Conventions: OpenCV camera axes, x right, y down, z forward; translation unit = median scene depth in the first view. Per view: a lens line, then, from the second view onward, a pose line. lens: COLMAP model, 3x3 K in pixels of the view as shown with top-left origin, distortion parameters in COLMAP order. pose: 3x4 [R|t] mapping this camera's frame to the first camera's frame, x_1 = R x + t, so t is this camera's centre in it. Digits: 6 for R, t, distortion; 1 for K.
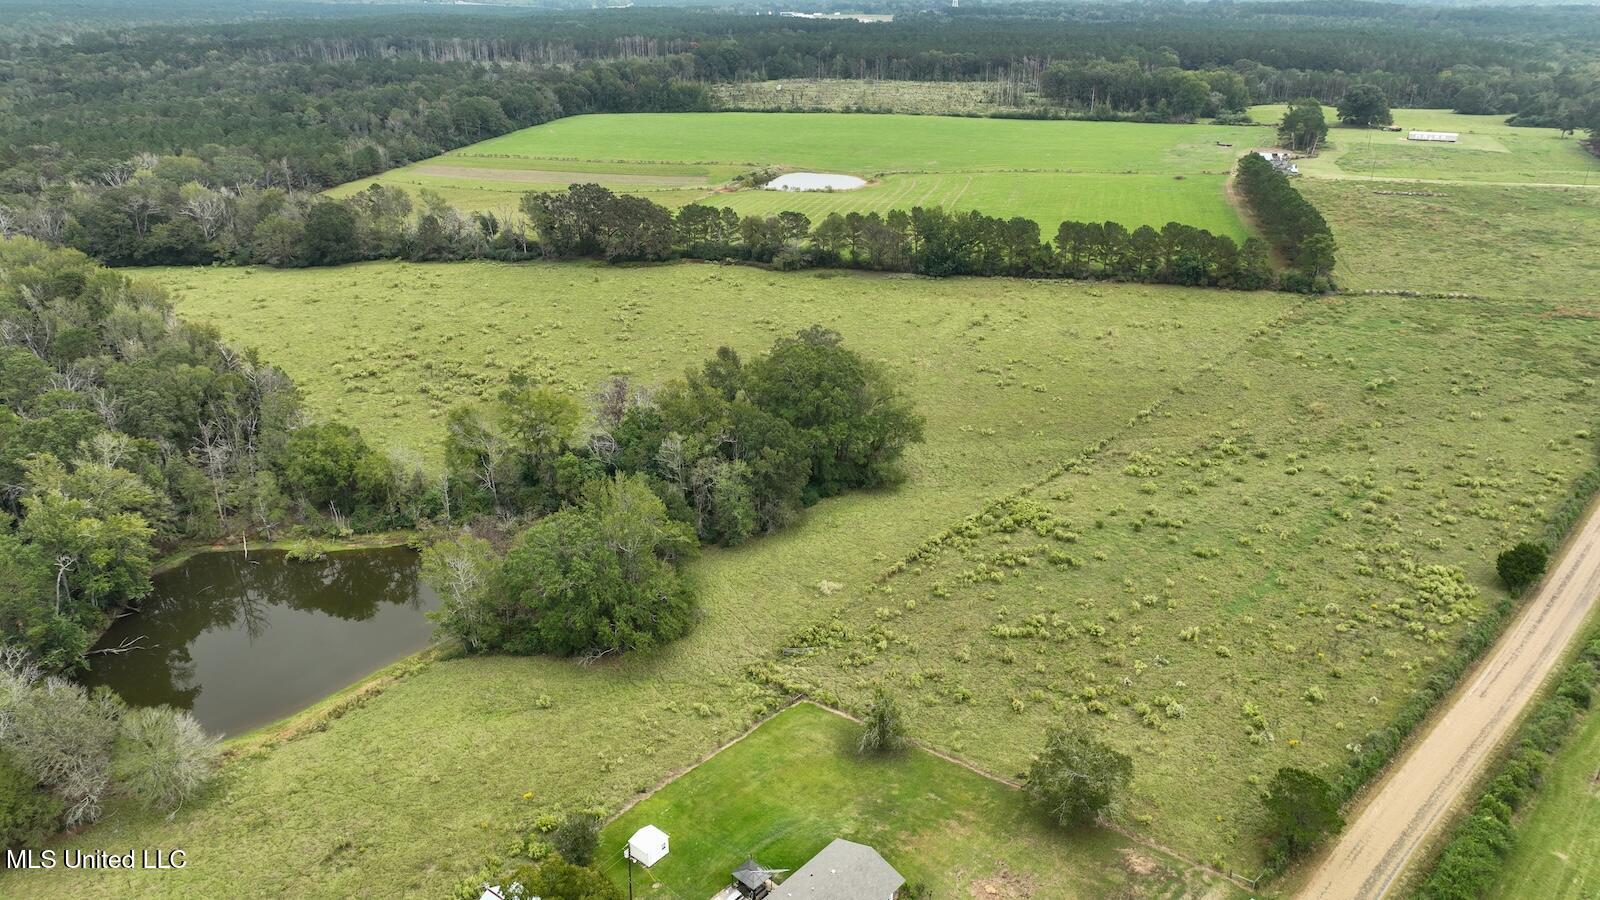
lens RADIAL K [[1122.1, 0, 793.7], [0, 1122.1, 452.5], [0, 0, 1]] dist [-0.004893, 0.022827]
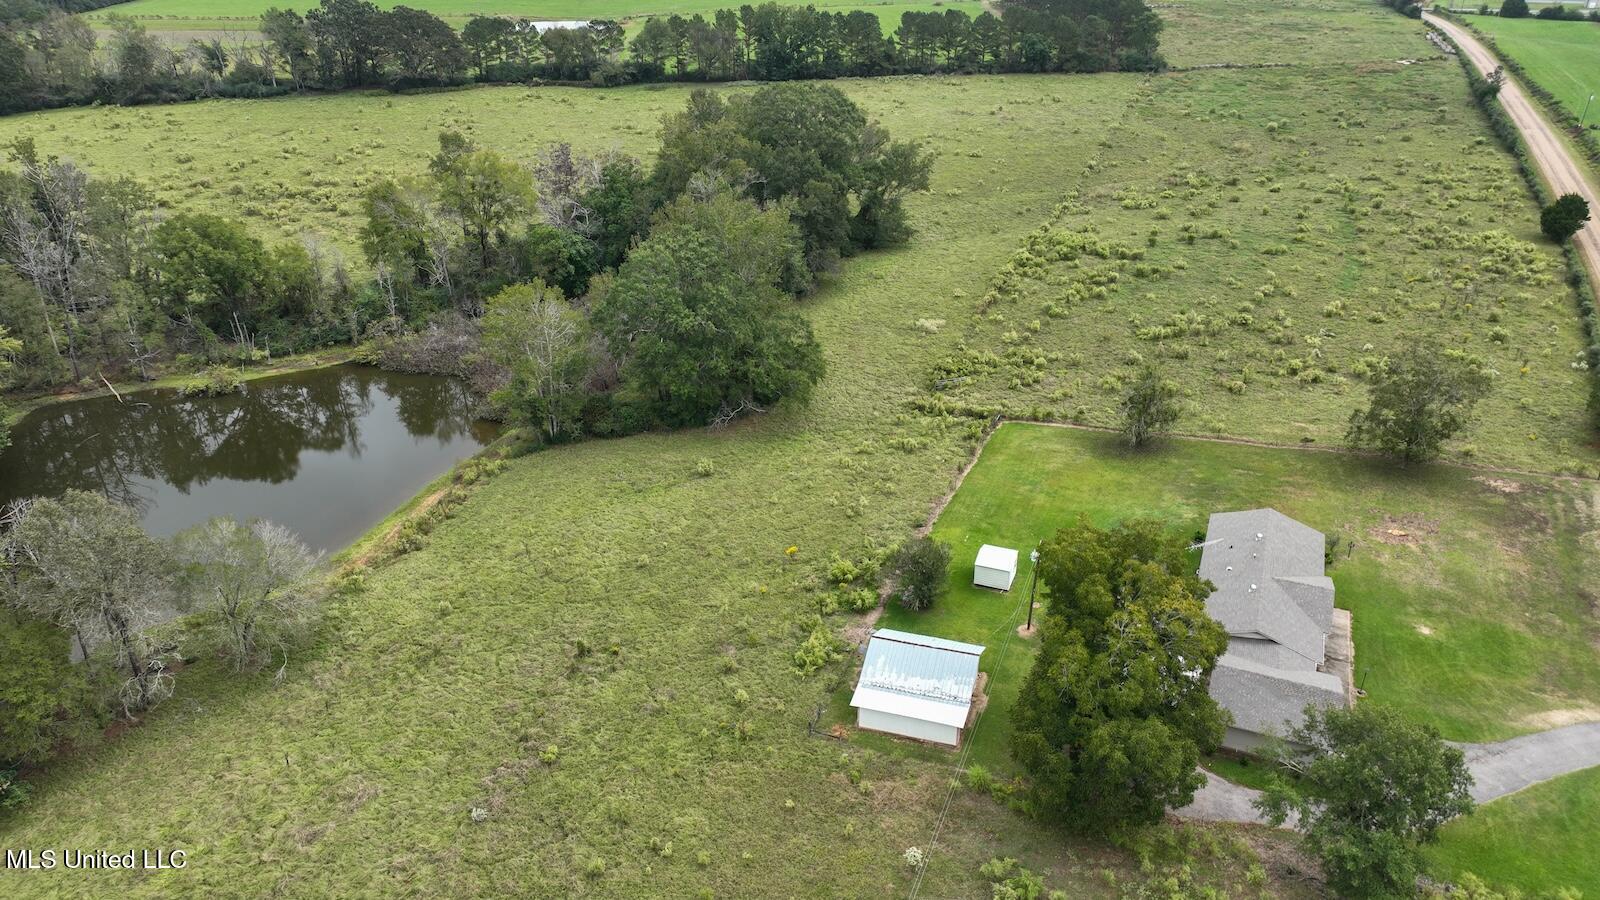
lens RADIAL K [[1122.1, 0, 793.0], [0, 1122.1, 452.2], [0, 0, 1]] dist [-0.004893, 0.022827]
pose [[0.946081, -0.144625, 0.289852, -0.173827], [0.126388, 0.988686, 0.080787, 0.071009], [-0.298256, -0.039798, 0.953656, 0.114536]]
